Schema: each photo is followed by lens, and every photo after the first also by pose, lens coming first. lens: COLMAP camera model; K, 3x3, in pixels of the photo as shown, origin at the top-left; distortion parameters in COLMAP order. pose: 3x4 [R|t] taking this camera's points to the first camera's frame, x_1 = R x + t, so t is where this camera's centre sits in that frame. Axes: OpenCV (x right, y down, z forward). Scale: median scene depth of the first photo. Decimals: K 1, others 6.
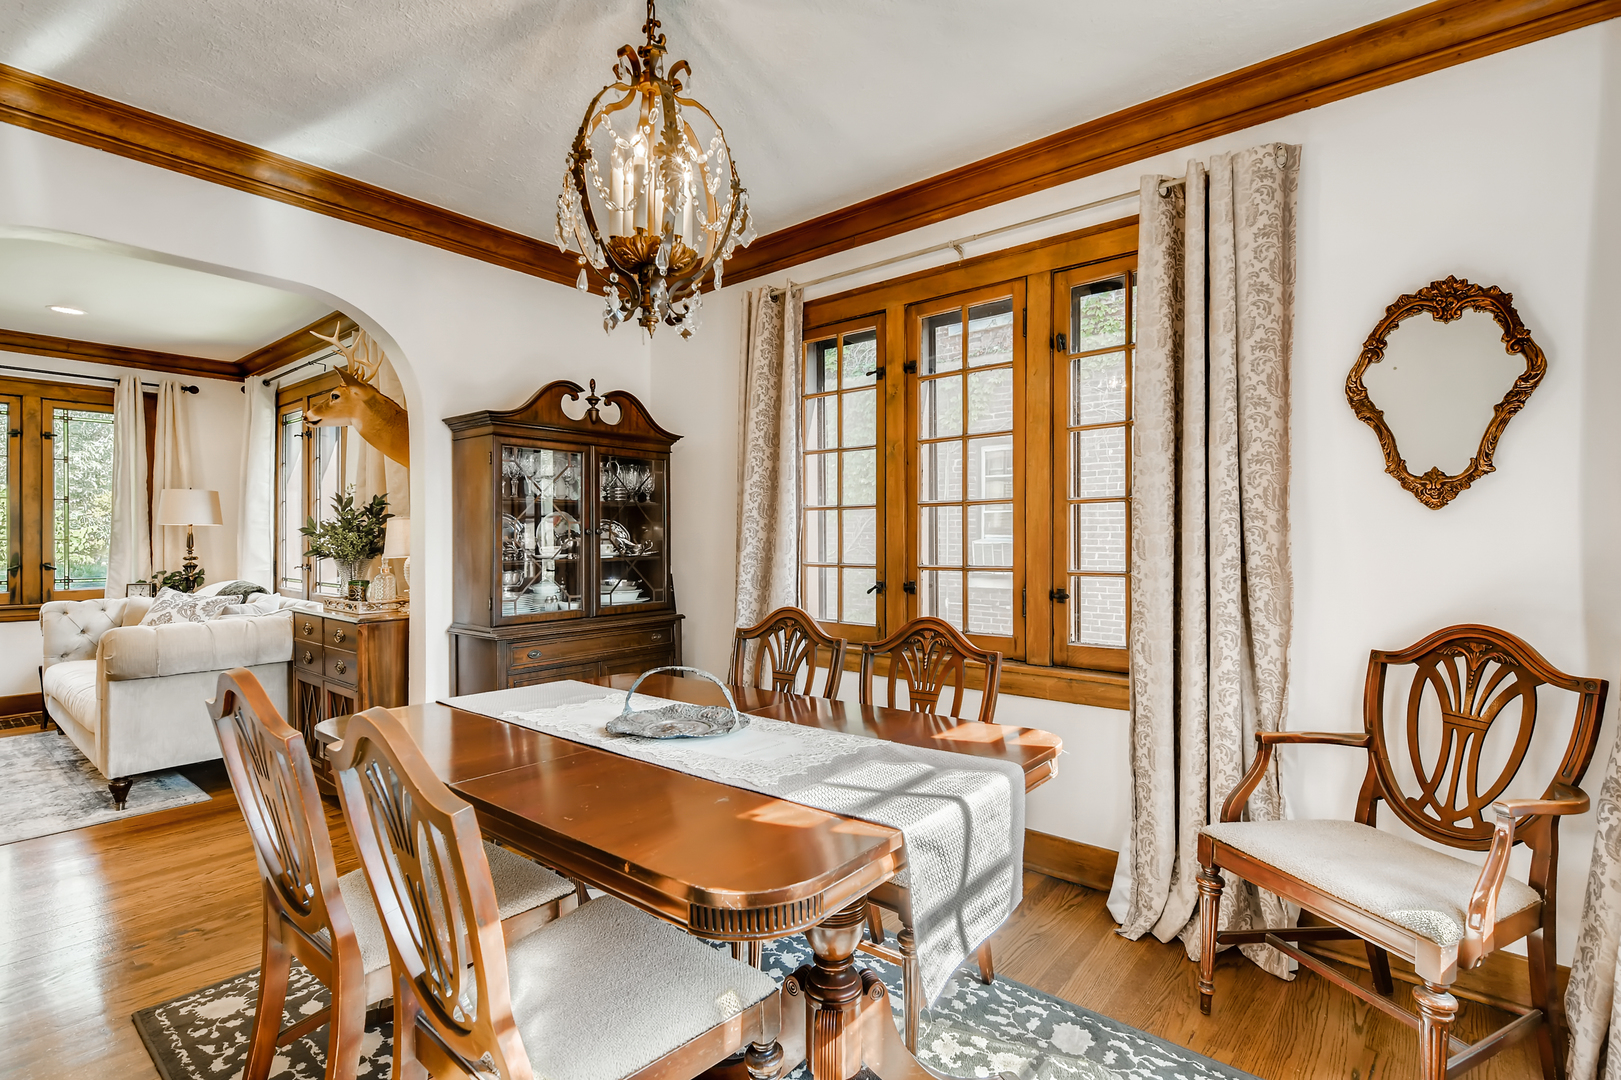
lens RADIAL K [[763.3, 0, 803.5], [0, 763.3, 534.6], [0, 0, 1]] dist [0.025388, -0.002937]
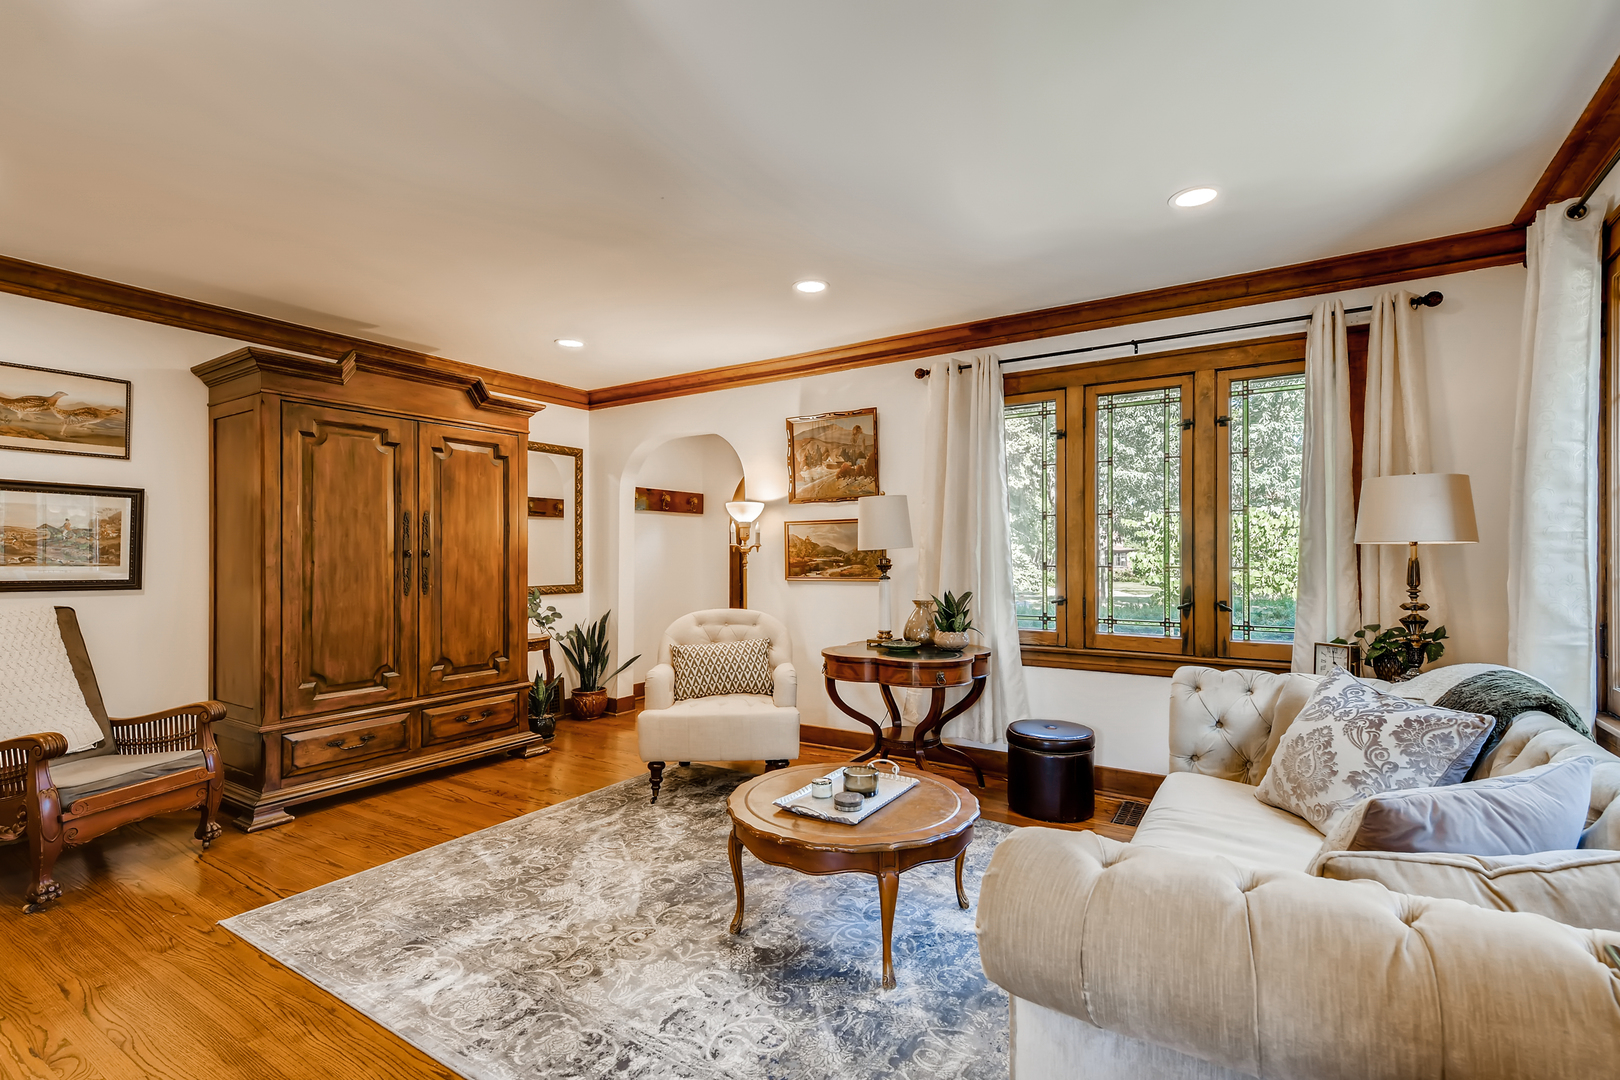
lens RADIAL K [[719.2, 0, 829.2], [0, 719.2, 553.6], [0, 0, 1]] dist [0.015999, -0.006157]
pose [[0.133235, -0.007592, -0.991055, -0.351402], [0.000244, 0.999971, -0.007627, -0.001975], [0.991084, 0.000774, 0.133233, 0.534495]]
